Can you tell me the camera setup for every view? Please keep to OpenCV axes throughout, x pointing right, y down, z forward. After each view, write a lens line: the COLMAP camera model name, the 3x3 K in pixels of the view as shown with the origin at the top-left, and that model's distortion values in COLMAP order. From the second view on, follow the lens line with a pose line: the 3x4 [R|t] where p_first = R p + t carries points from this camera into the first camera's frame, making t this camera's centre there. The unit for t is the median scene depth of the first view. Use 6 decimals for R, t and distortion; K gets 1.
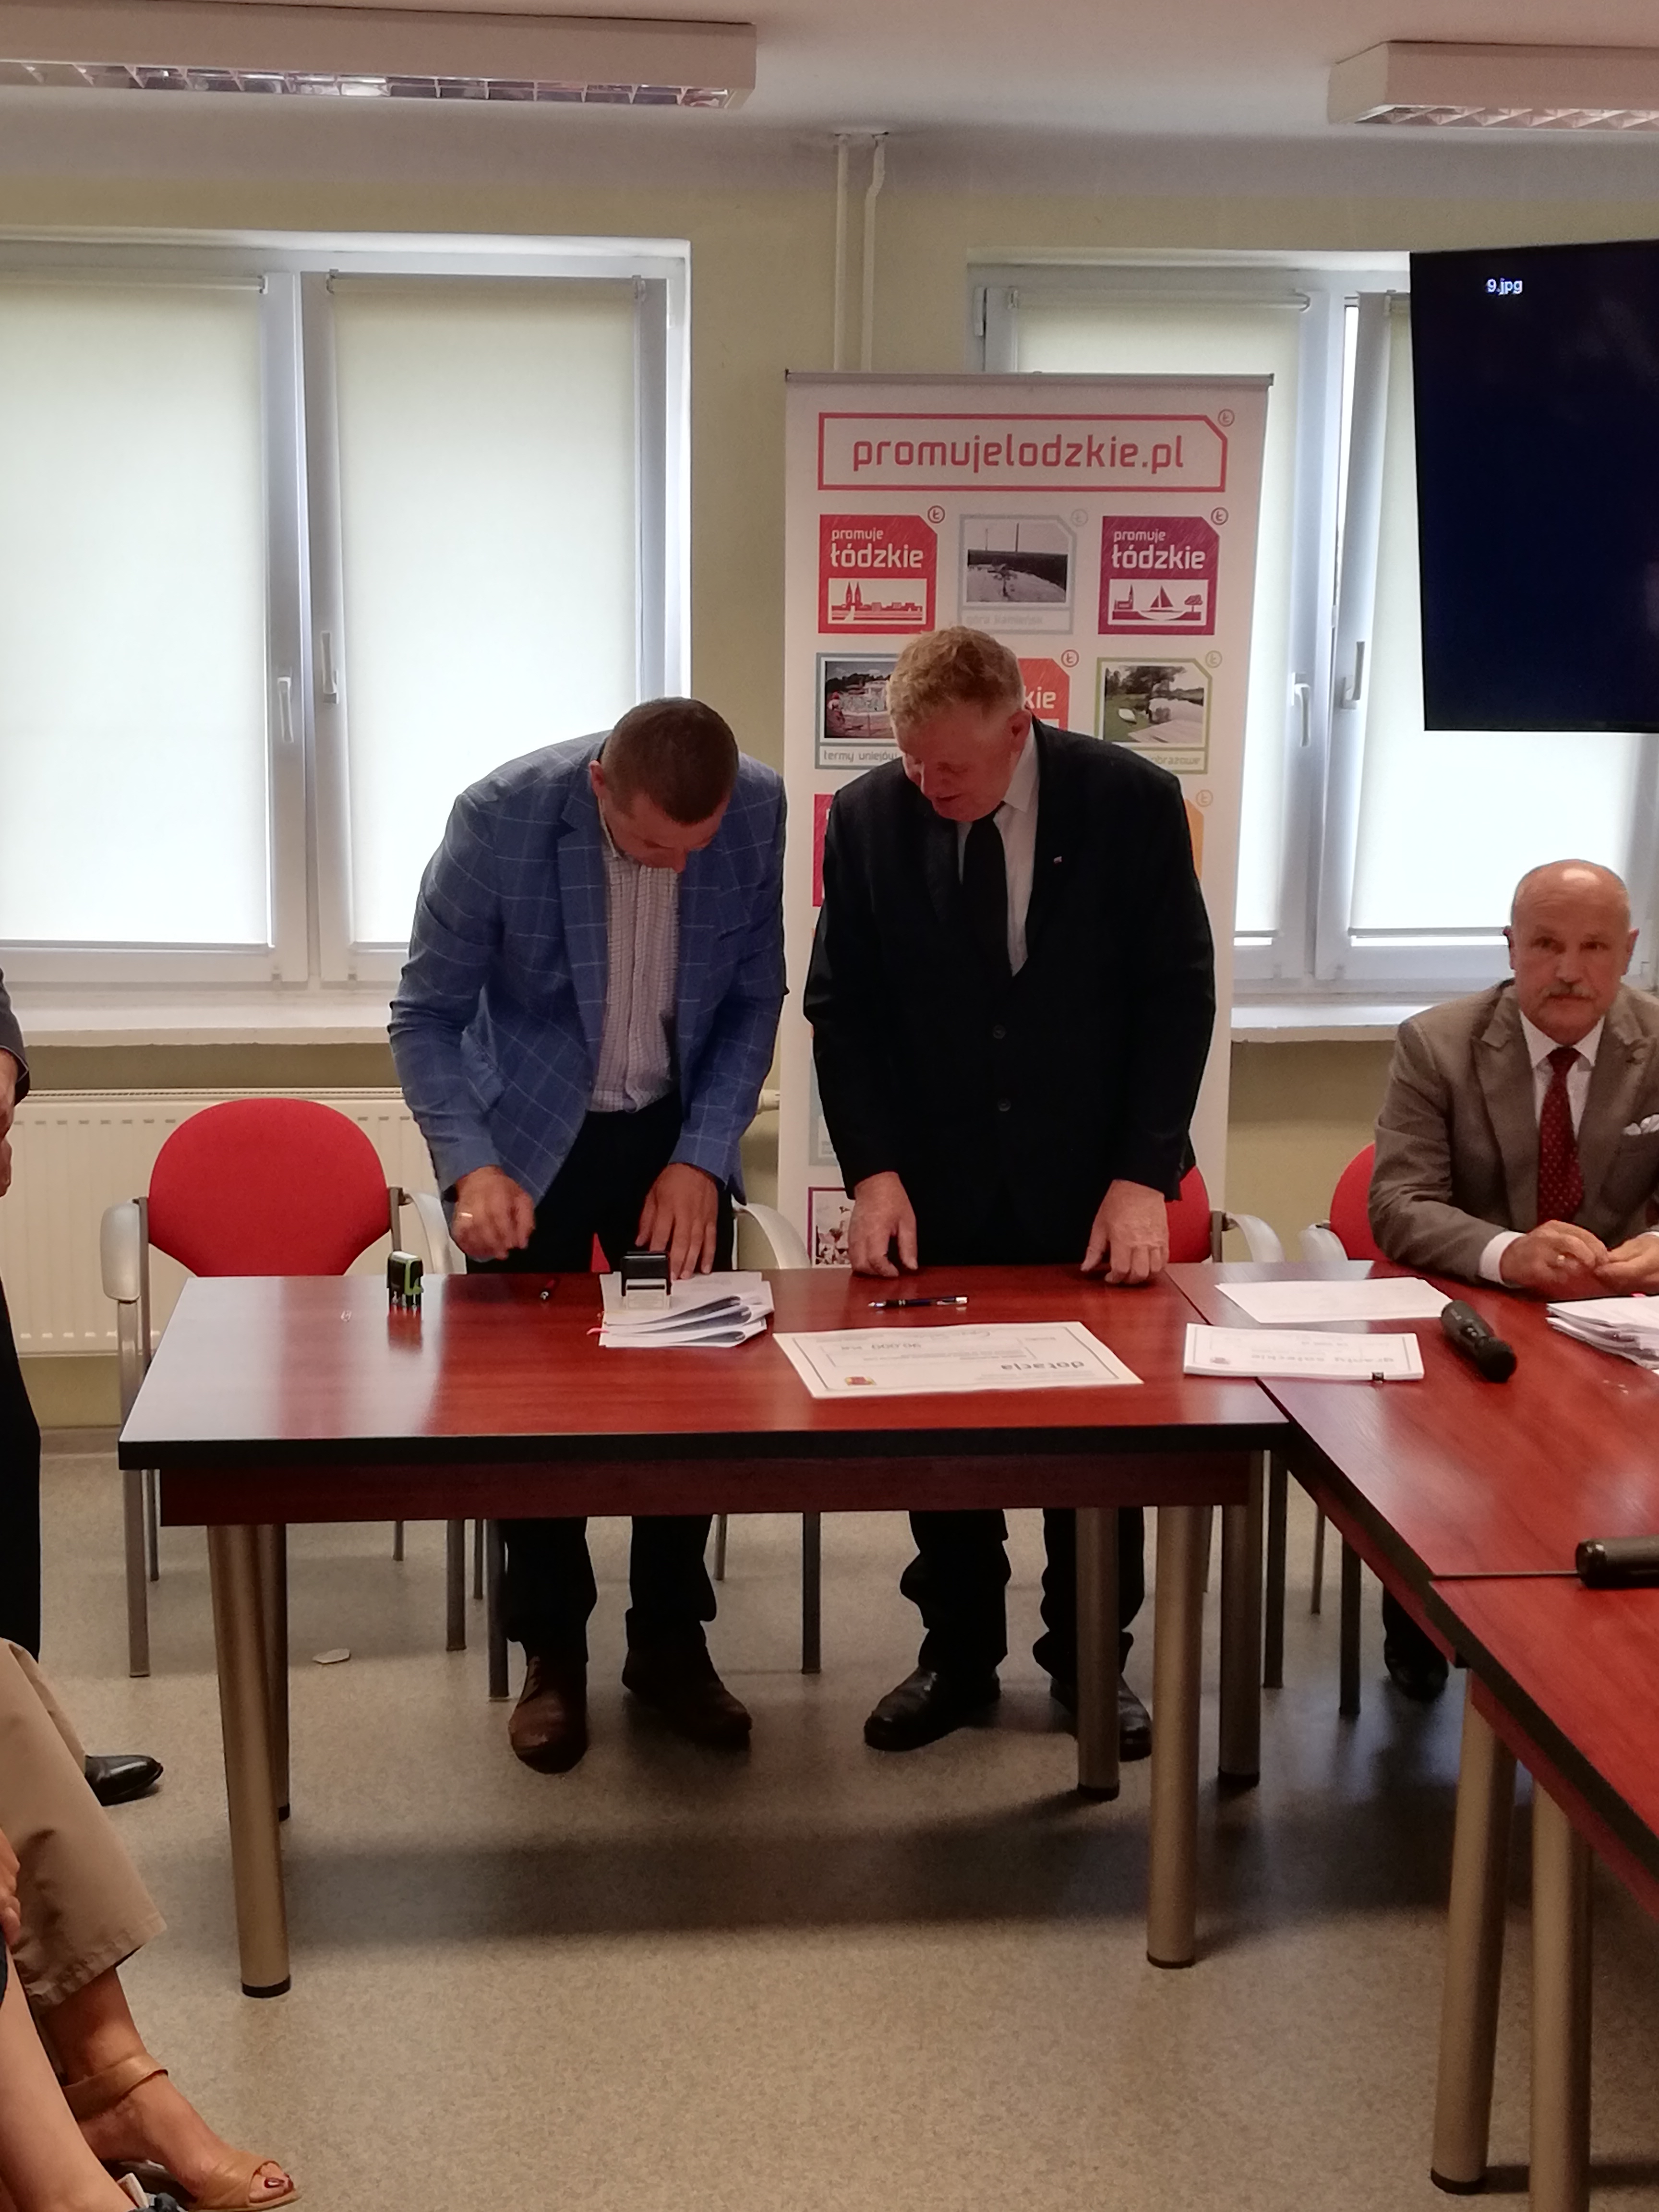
lens RADIAL K [[2989.4, 0, 826.1], [0, 2989.4, 1146.0], [0, 0, 1]] dist [0.169163, -0.436874]
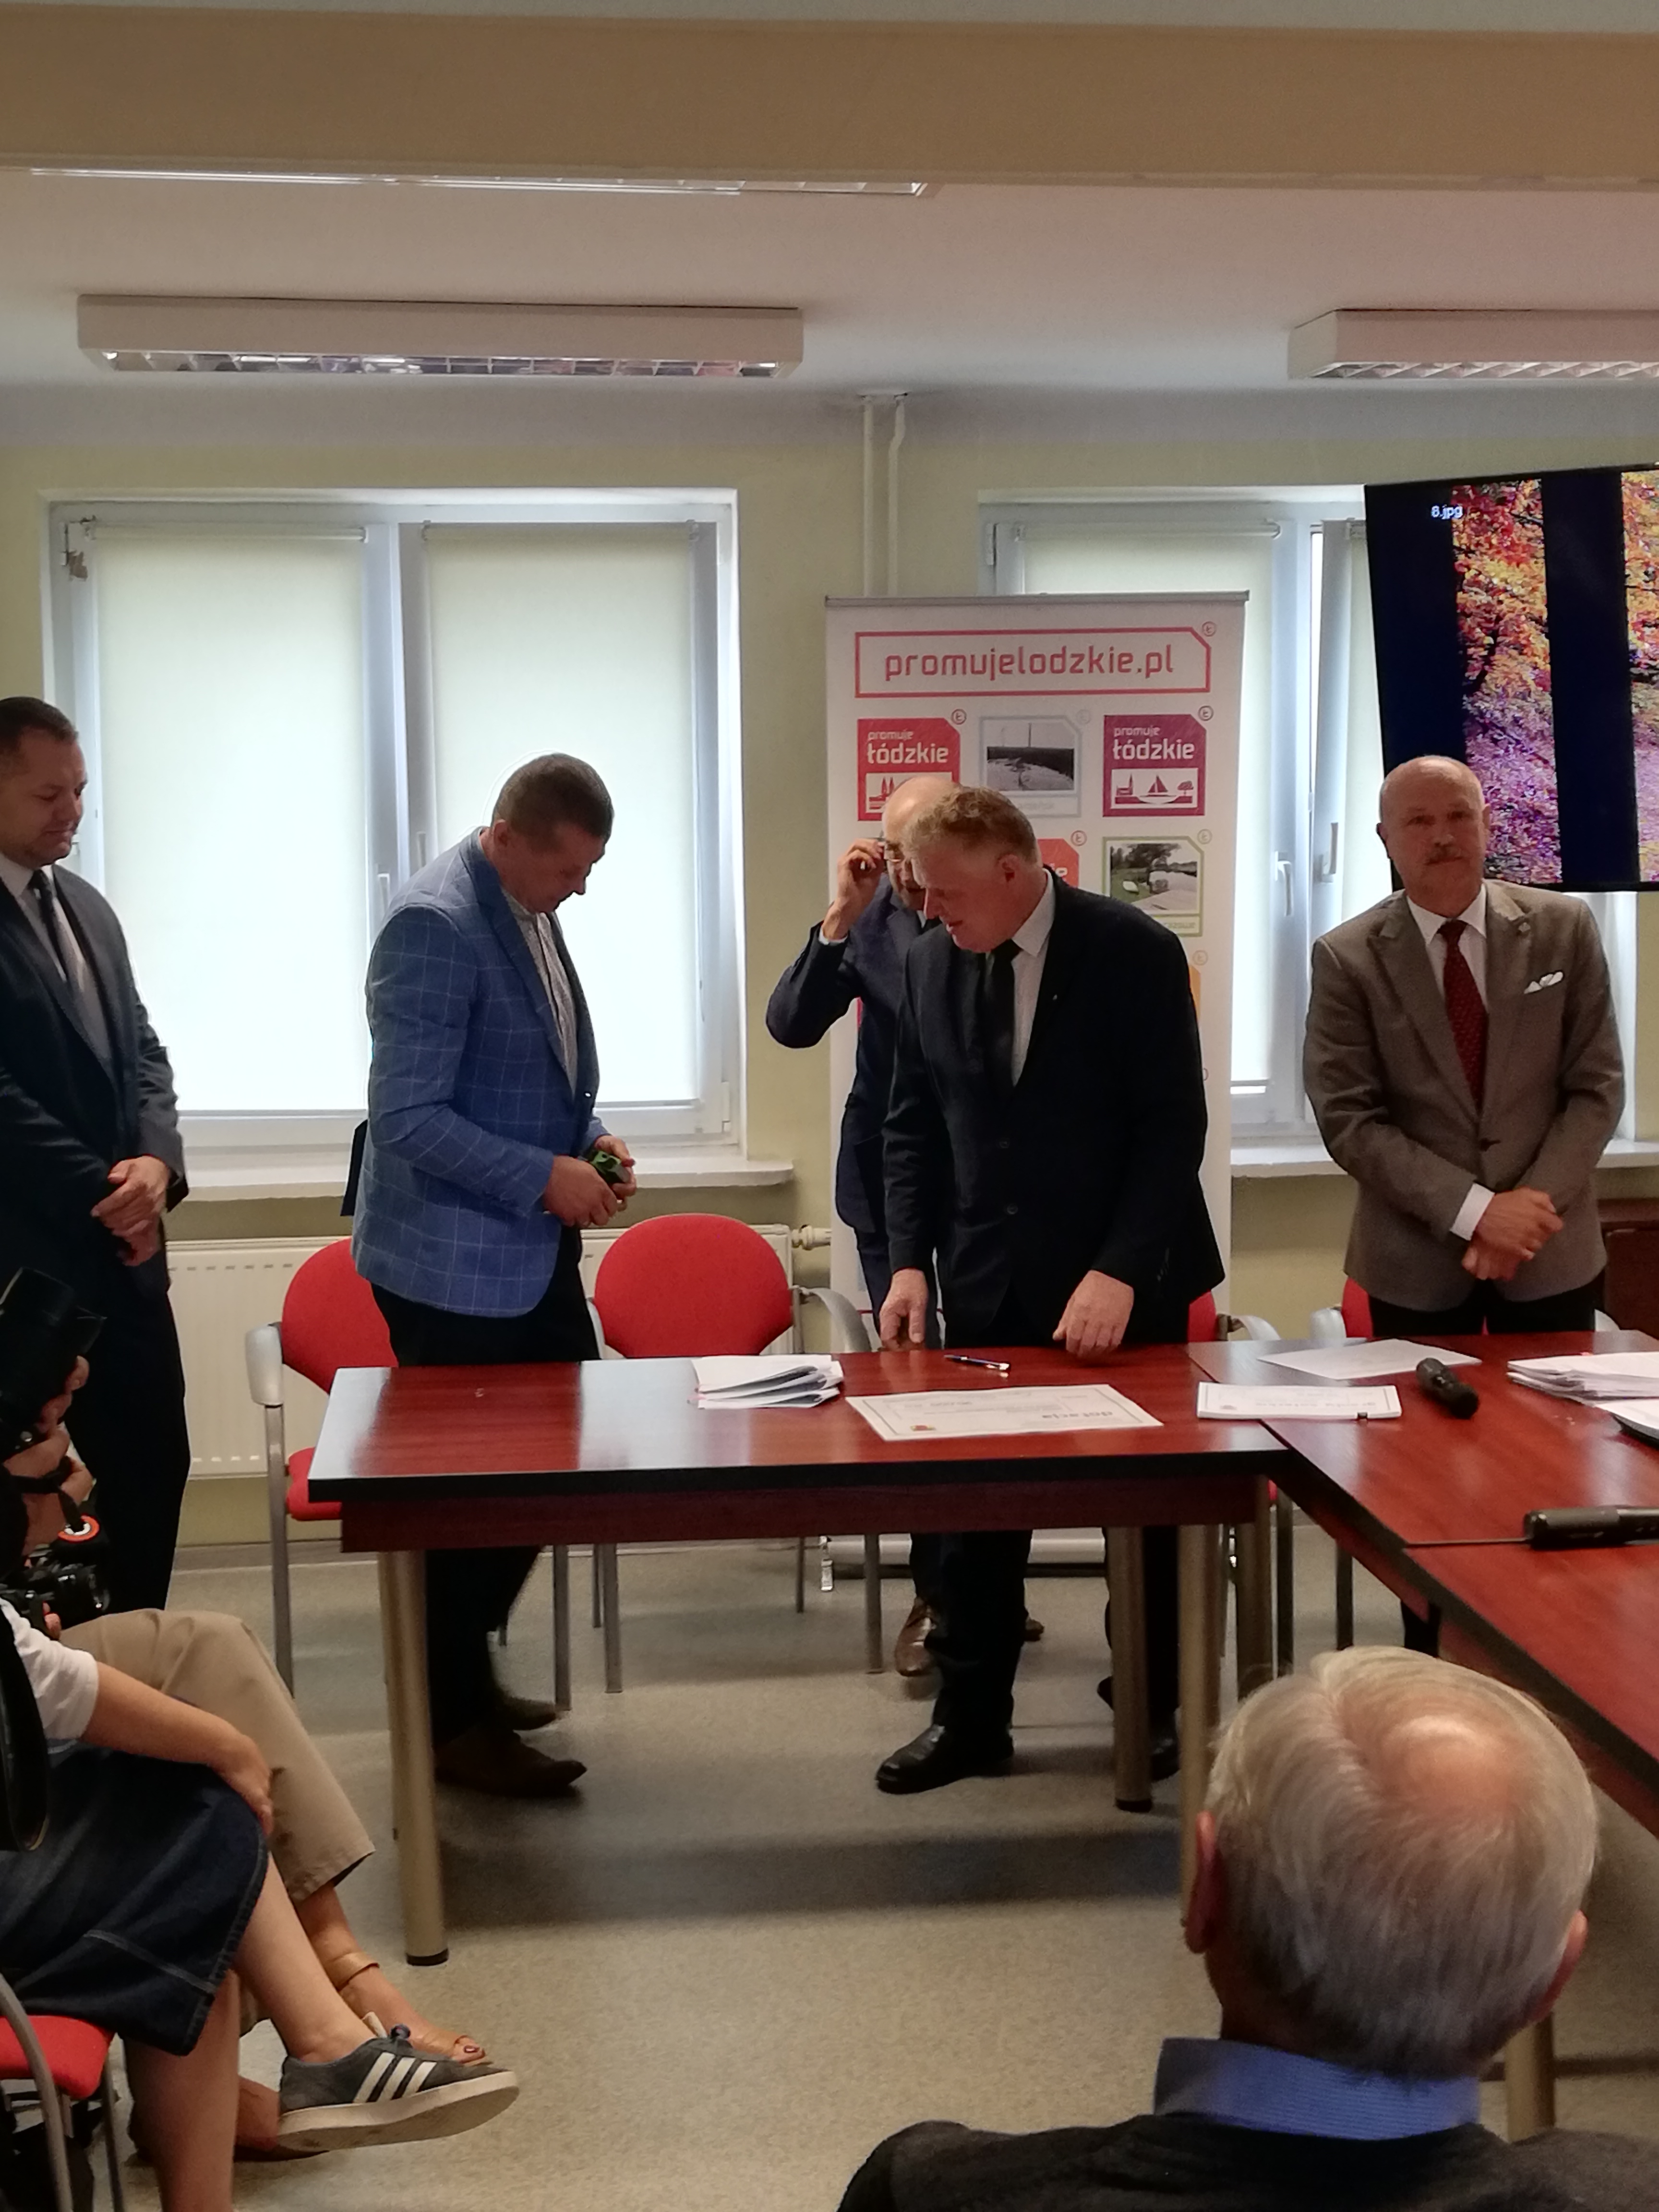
lens RADIAL K [[2989.4, 0, 826.1], [0, 2989.4, 1146.0], [0, 0, 1]] dist [0.169163, -0.436874]
pose [[0.999782, -0.020862, -0.001211, -0.016058], [0.020707, 0.996814, -0.077024, 0.040461], [0.002814, 0.076982, 0.997029, -0.128345]]
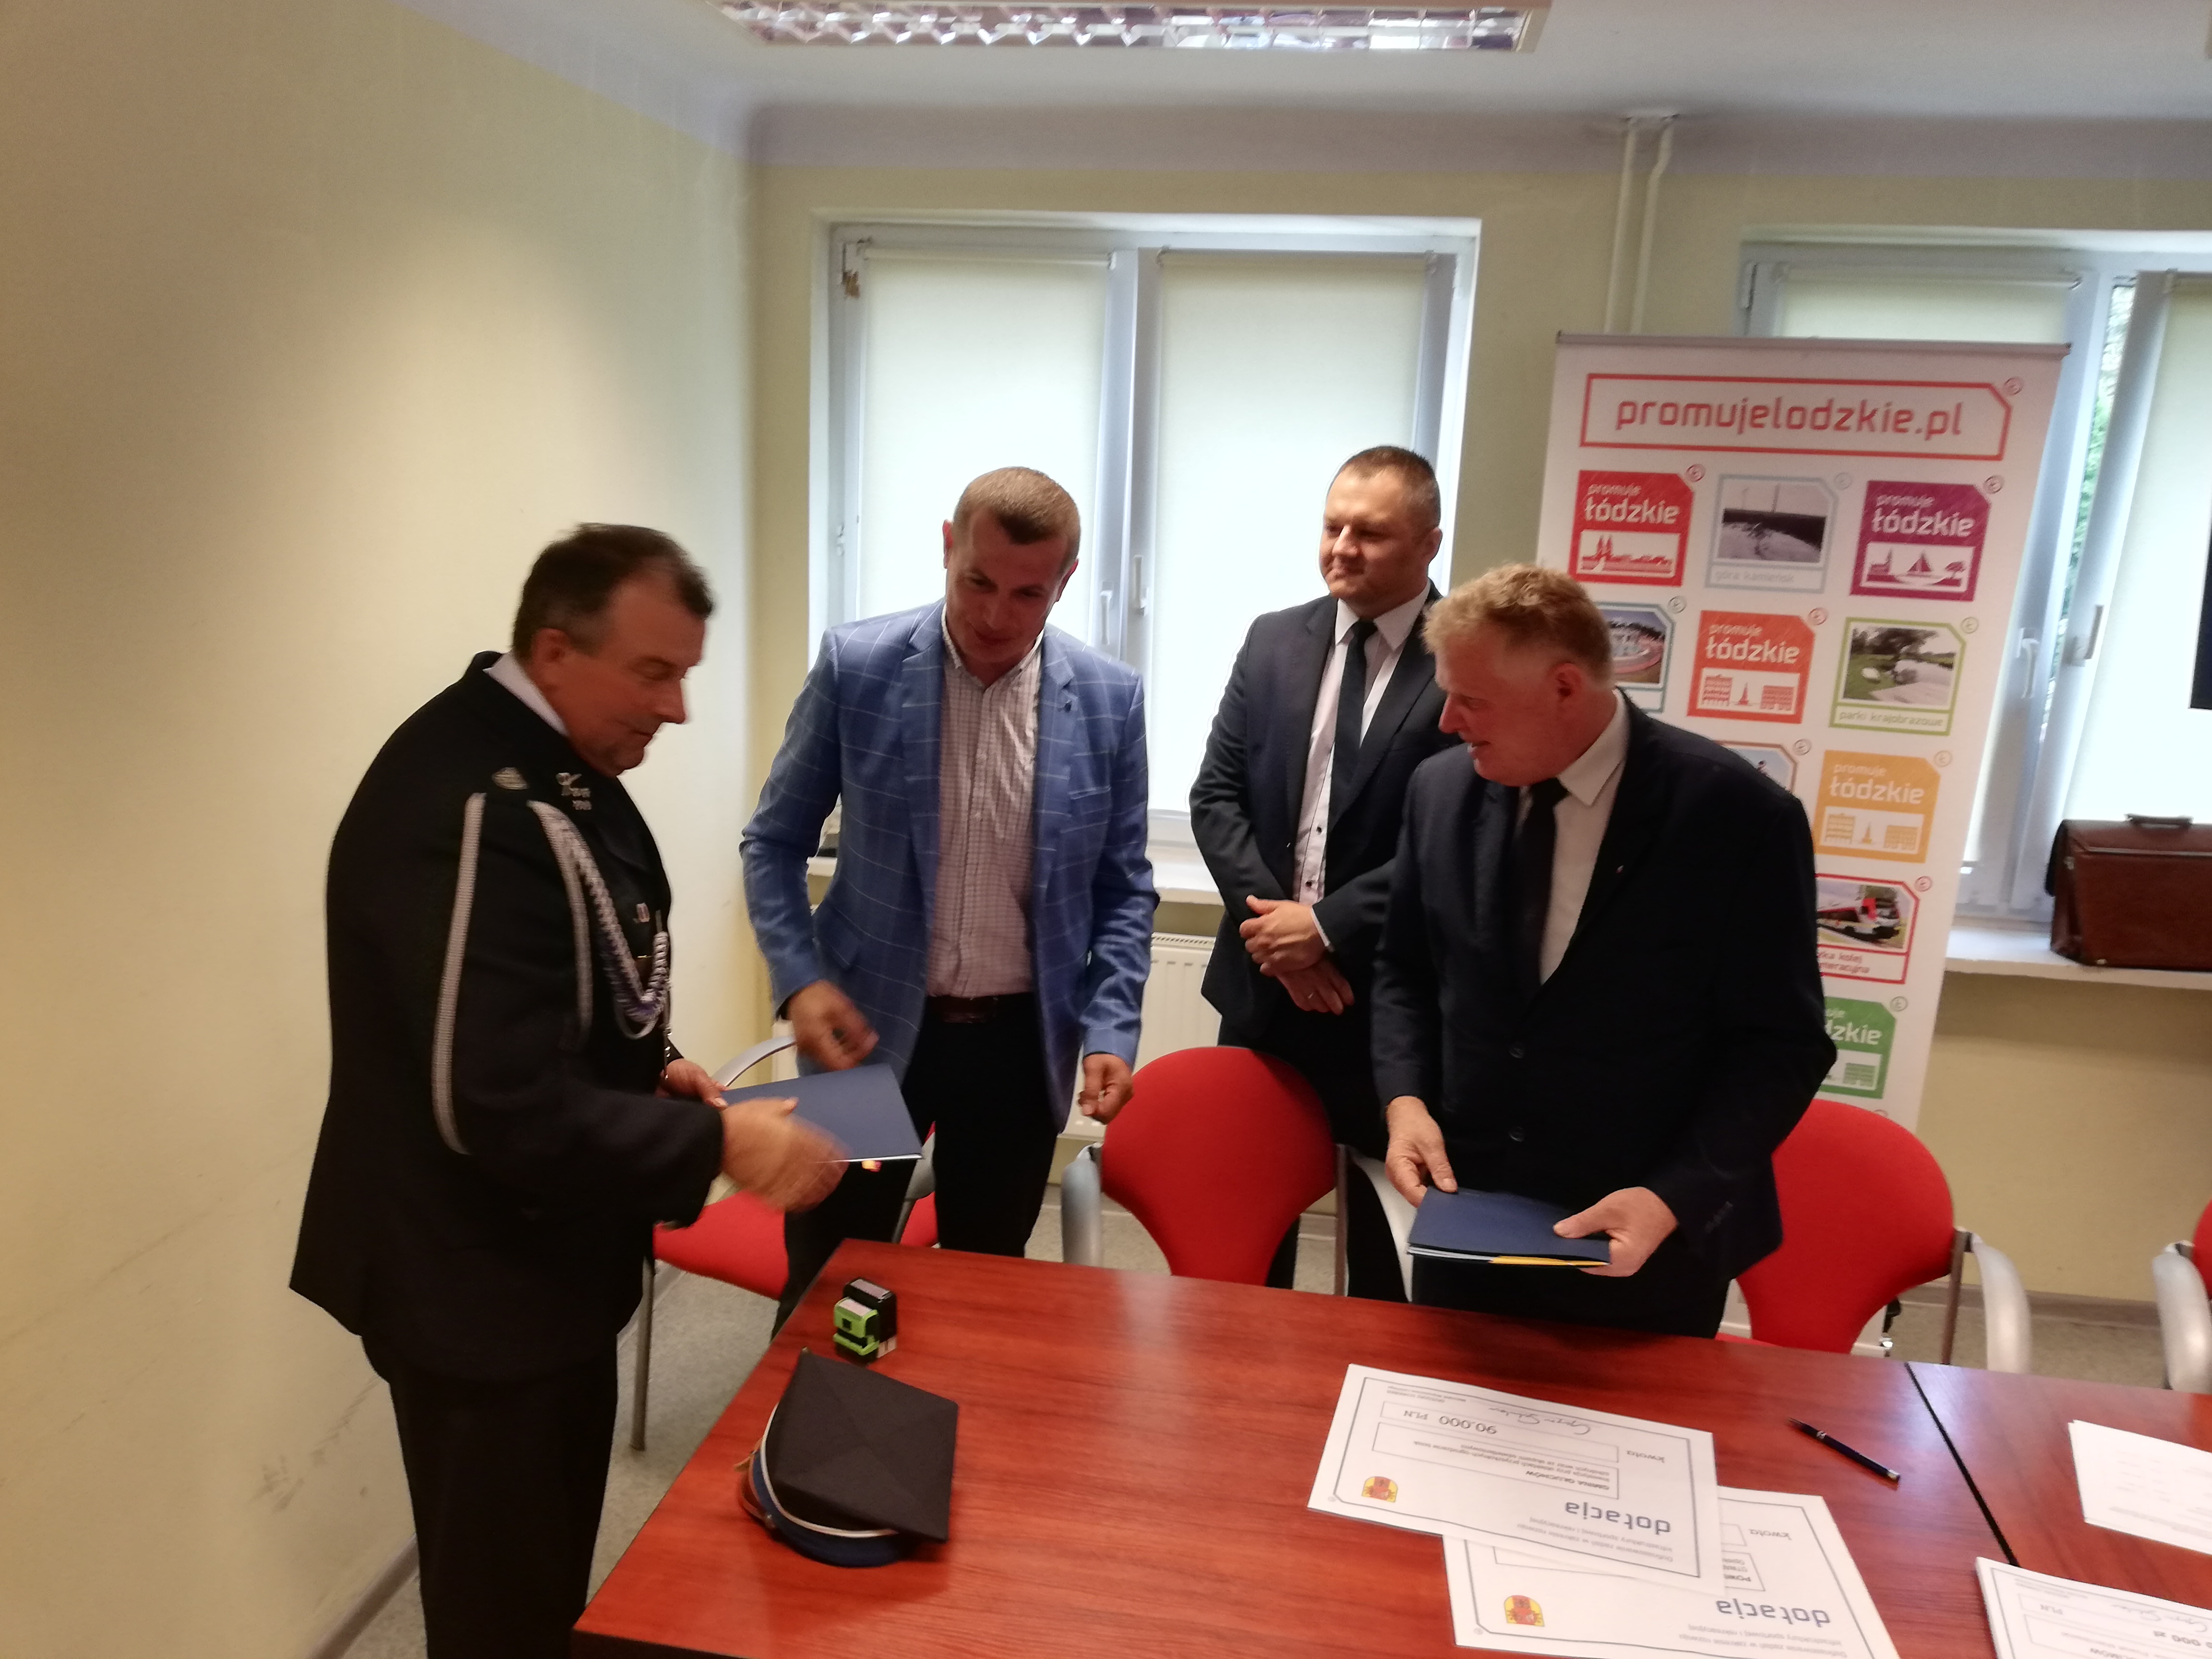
lens RADIAL K [[1710.3, 0, 1103.2], [0, 1710.3, 877.6], [0, 0, 1]] dist [0.046814, -0.069018]
pose [[0.966217, 0.089864, -0.241557, -0.004900], [-0.079952, 0.995516, 0.050546, -0.084705], [0.245016, -0.029526, 0.969069, 0.370978]]
